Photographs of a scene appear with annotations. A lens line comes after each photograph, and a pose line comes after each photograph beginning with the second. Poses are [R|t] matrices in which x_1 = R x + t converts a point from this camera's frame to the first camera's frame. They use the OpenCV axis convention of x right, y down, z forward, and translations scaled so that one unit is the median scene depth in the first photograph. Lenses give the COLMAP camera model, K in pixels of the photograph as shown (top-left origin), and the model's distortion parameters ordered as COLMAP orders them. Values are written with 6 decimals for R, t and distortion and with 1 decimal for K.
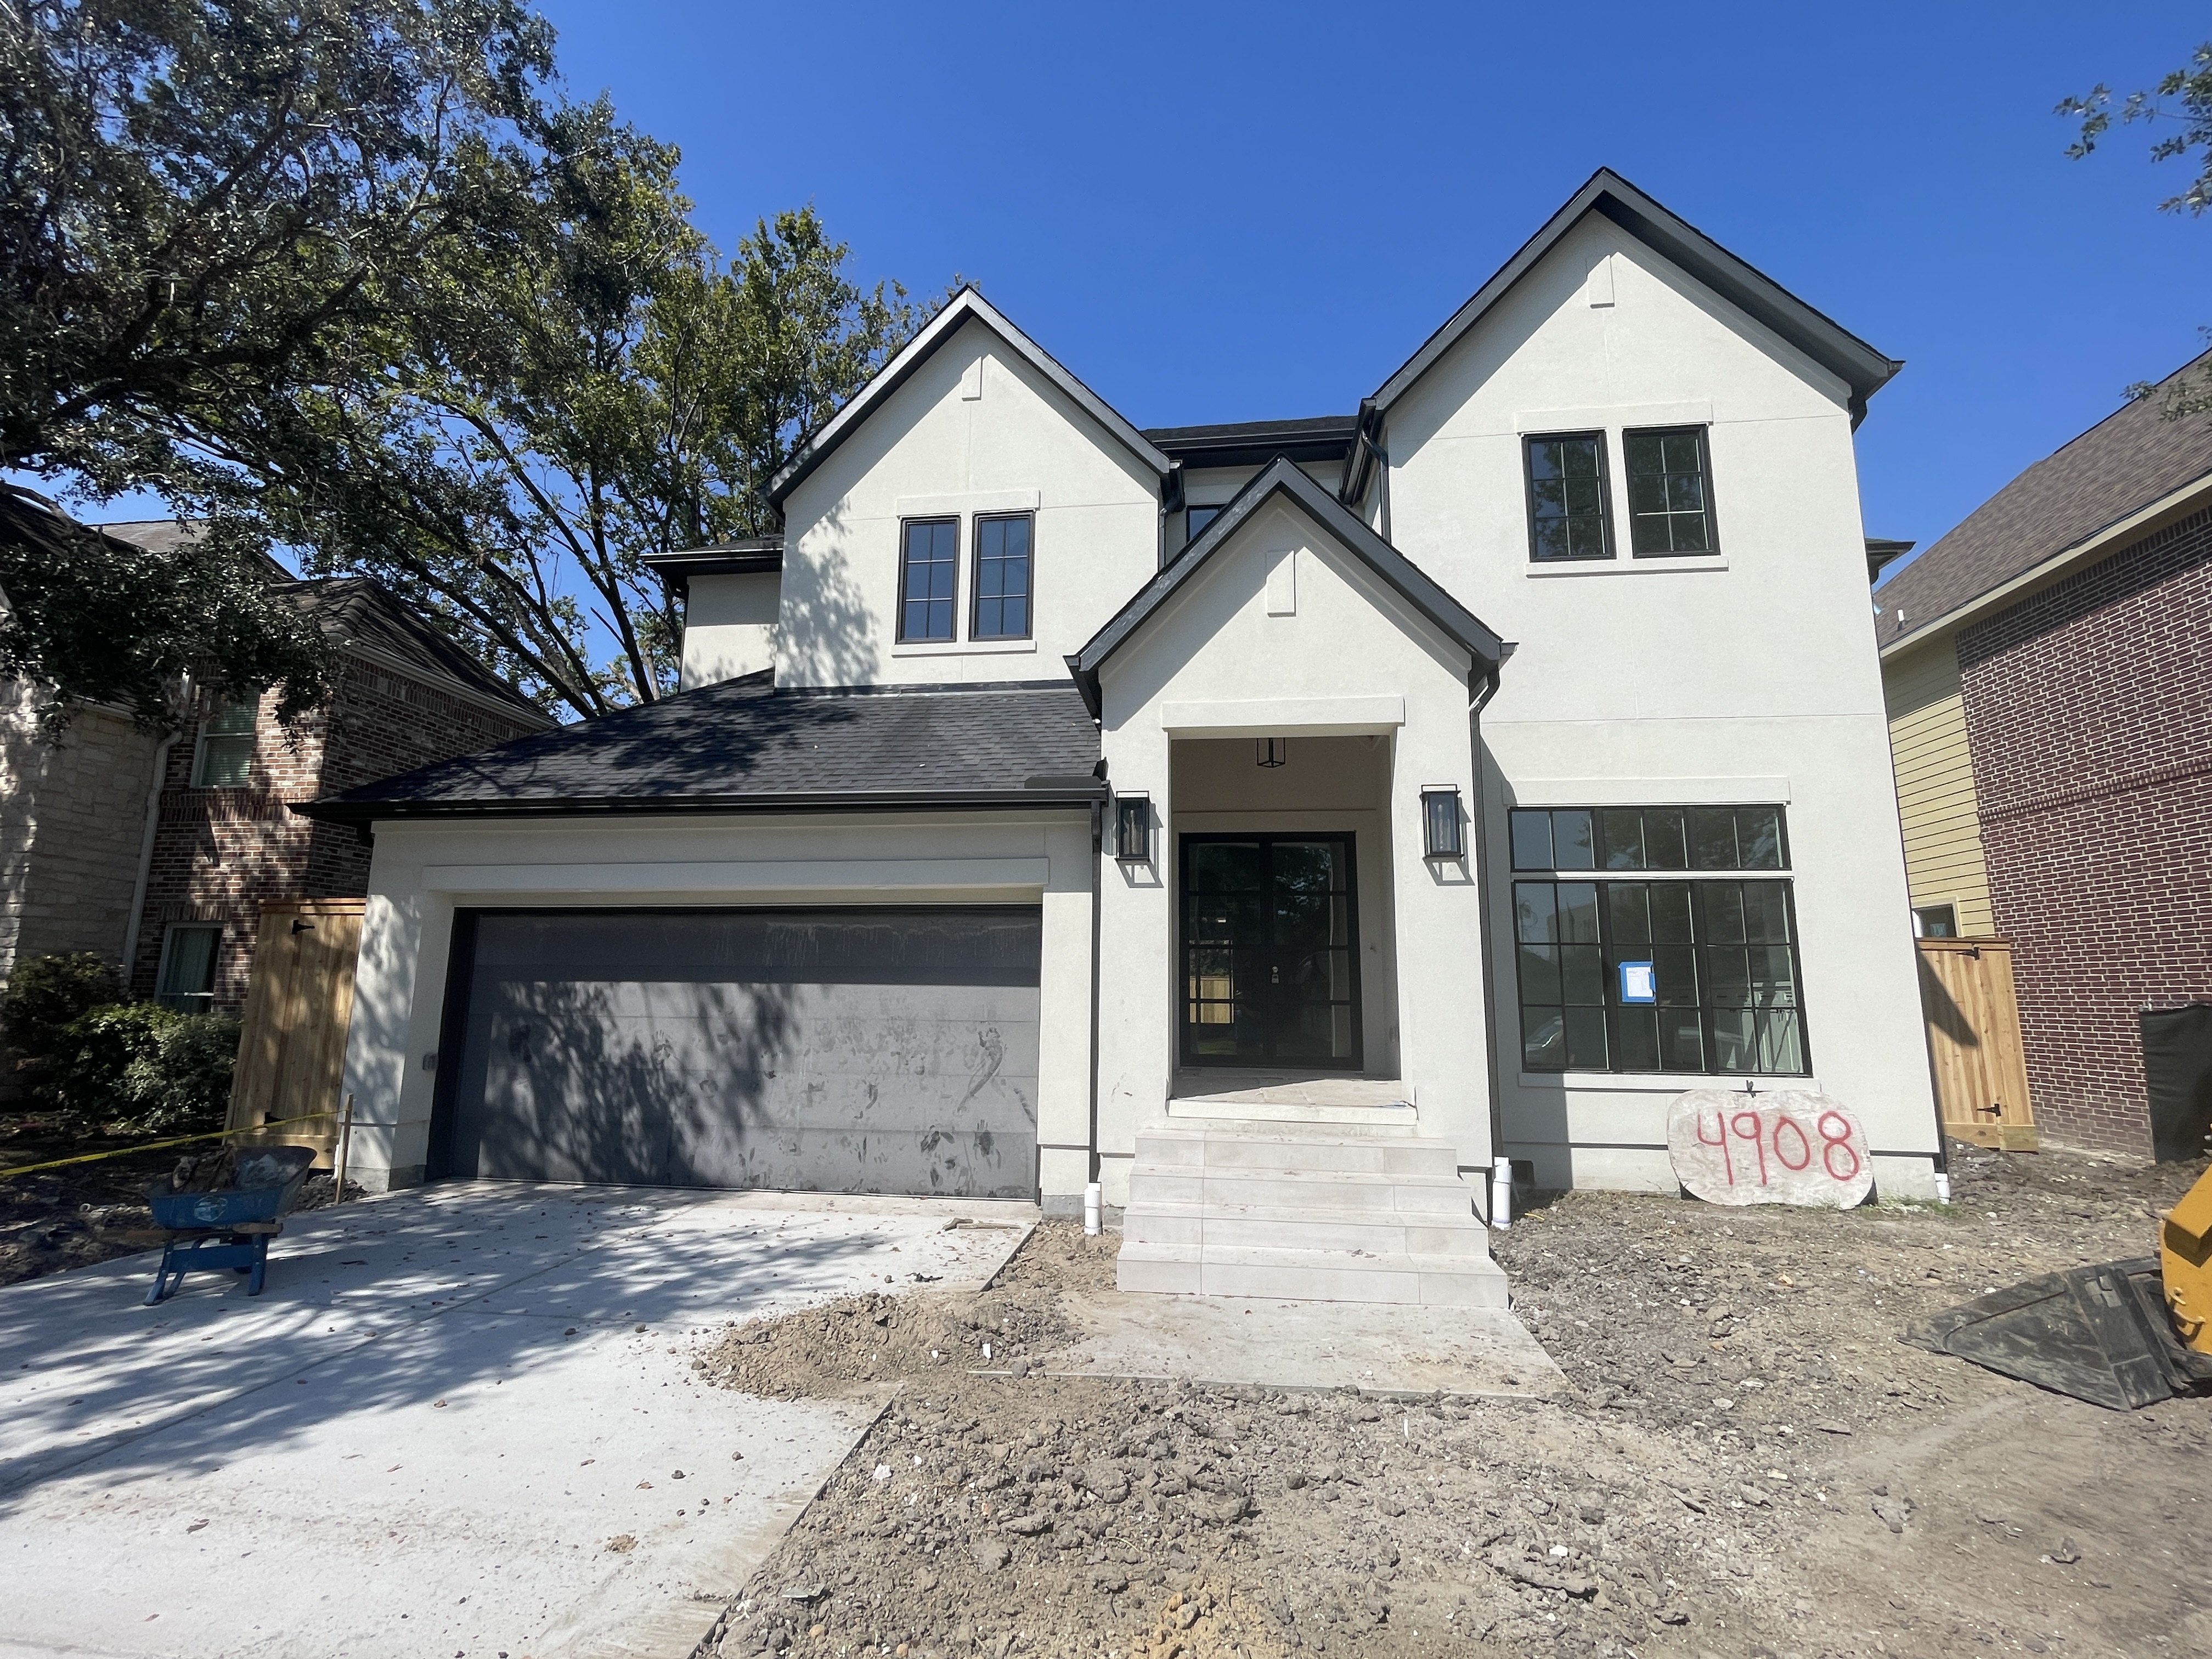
lens RADIAL K [[1063.7, 0, 1057.3], [0, 1063.7, 833.0], [0, 0, 1]] dist [0.009035, 0.000059]
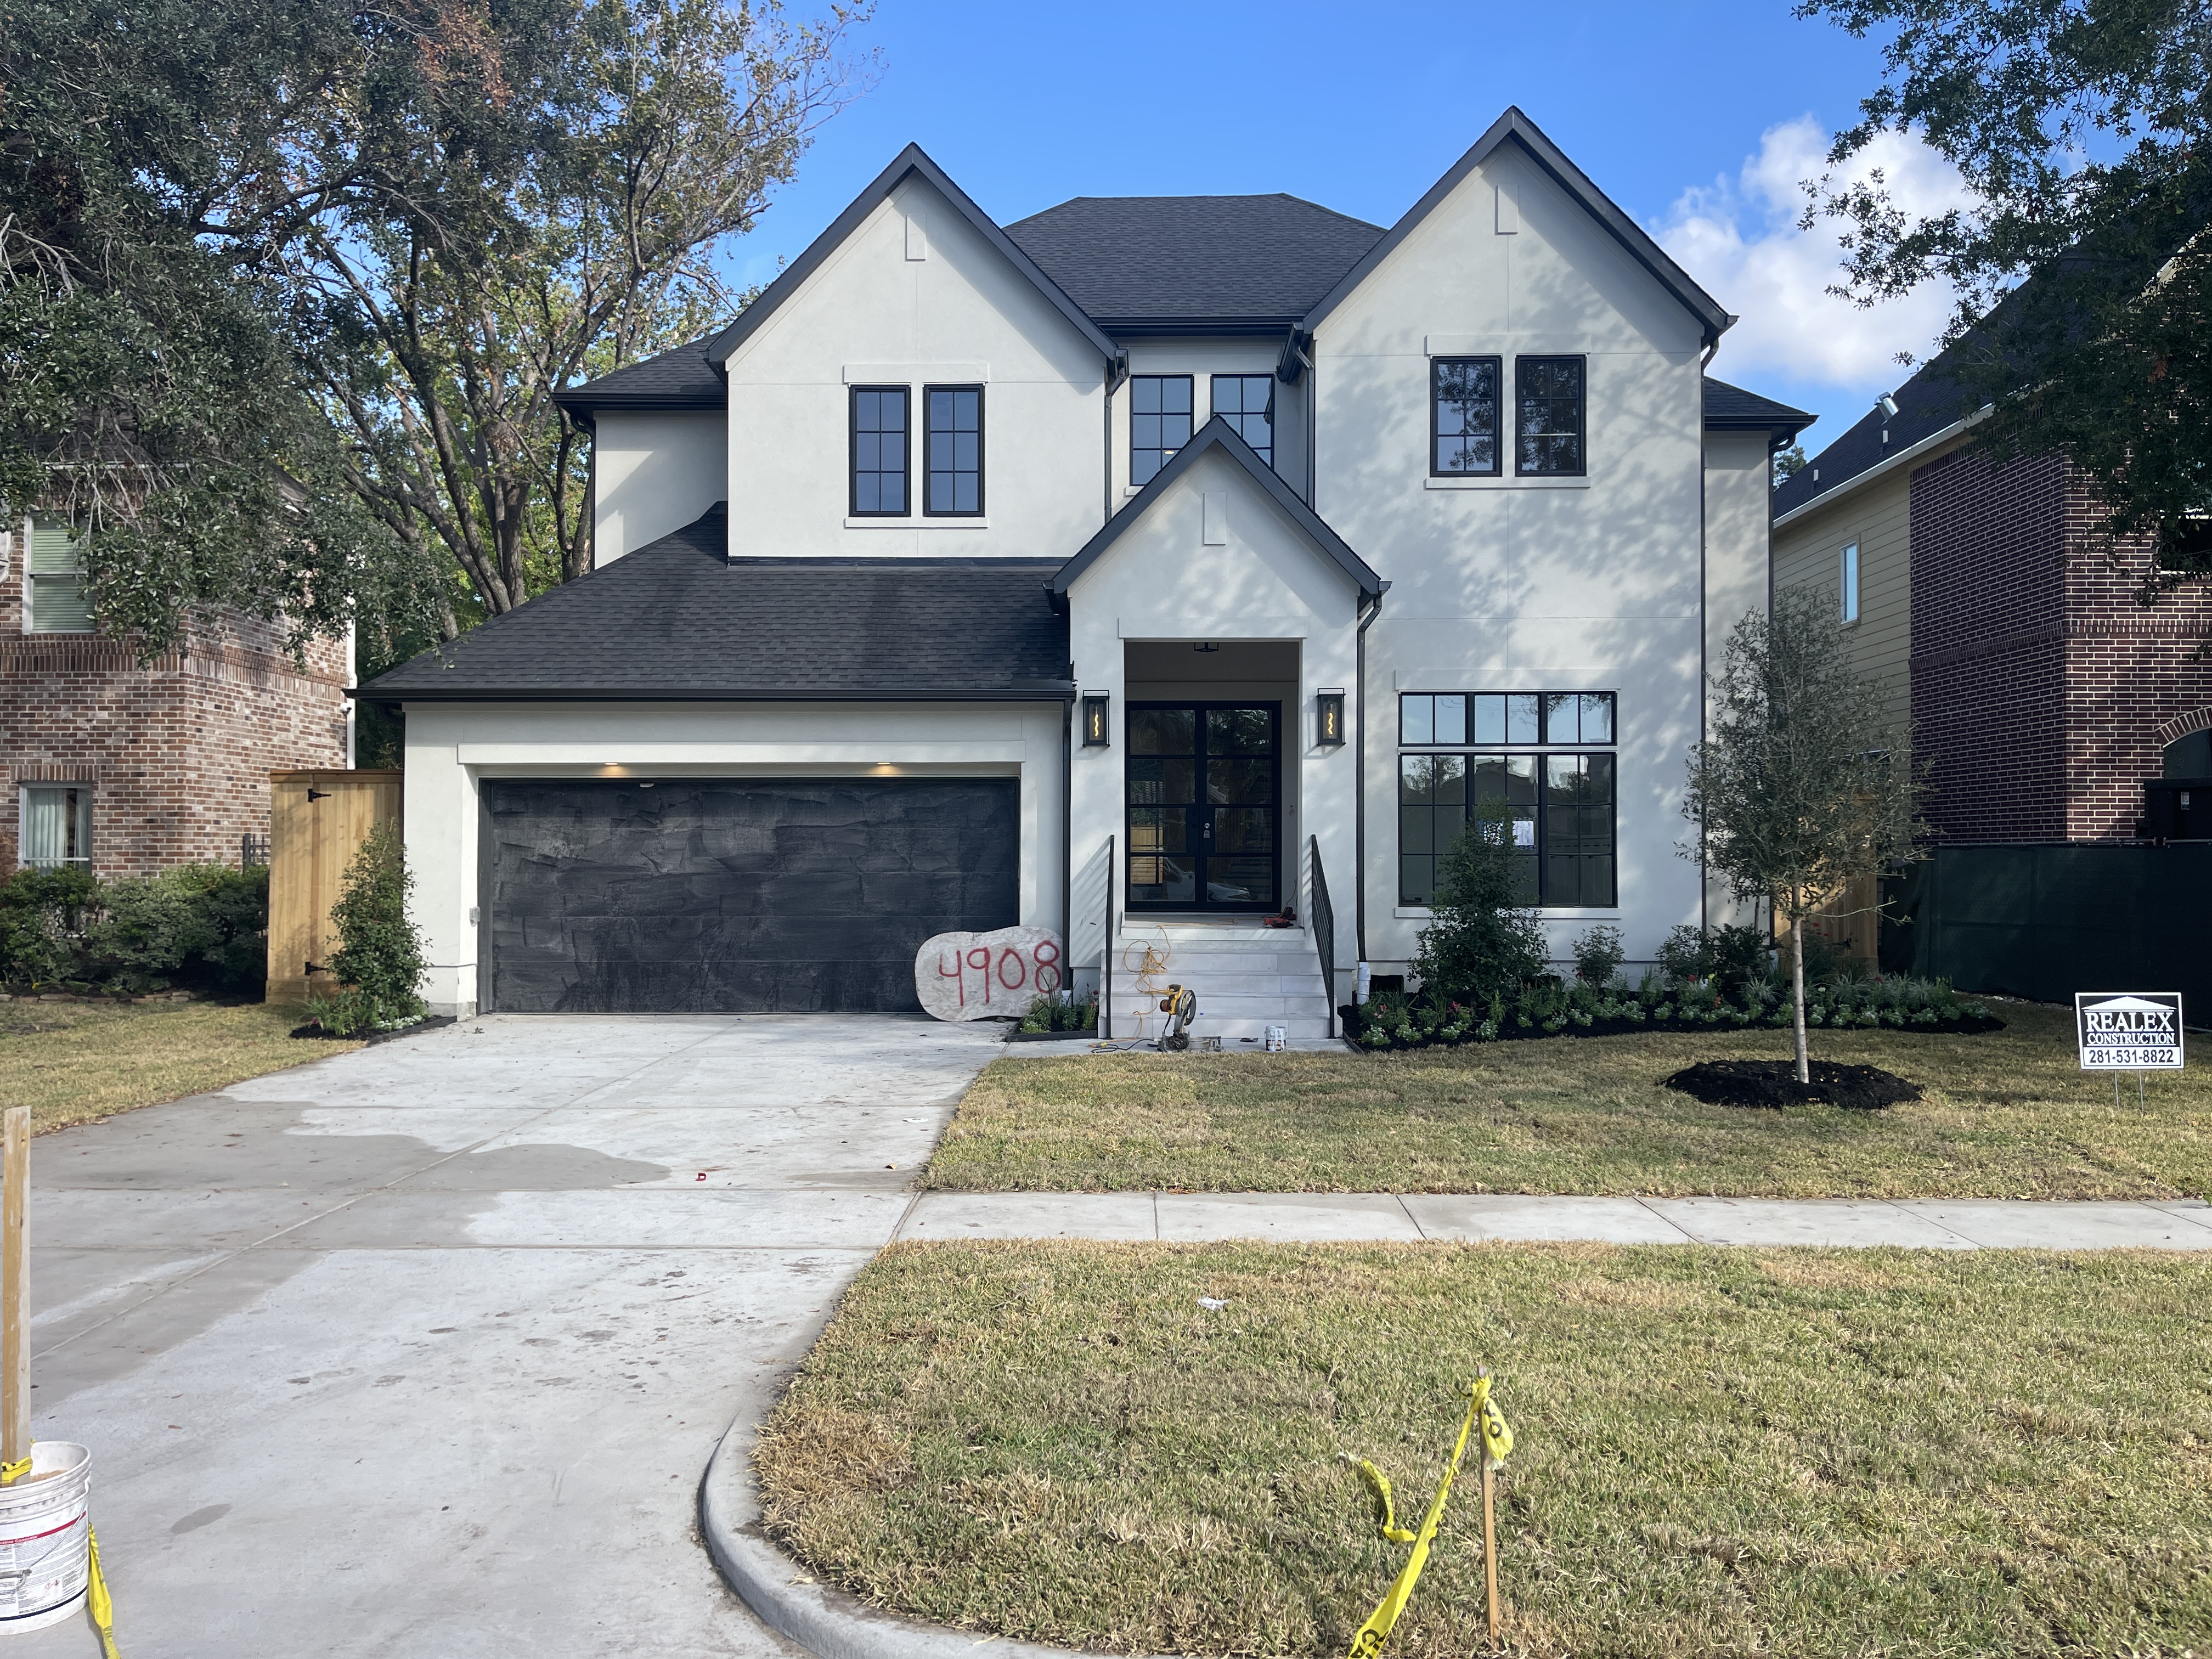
lens RADIAL K [[1607.1, 0, 1106.0], [0, 1607.1, 829.5], [0, 0, 1]] dist [0.009021, 0.000722]
pose [[0.990739, -0.006034, 0.135646, -0.123855], [-0.012080, 0.991134, 0.132314, -0.089603], [-0.135242, -0.132728, 0.981882, -0.622626]]
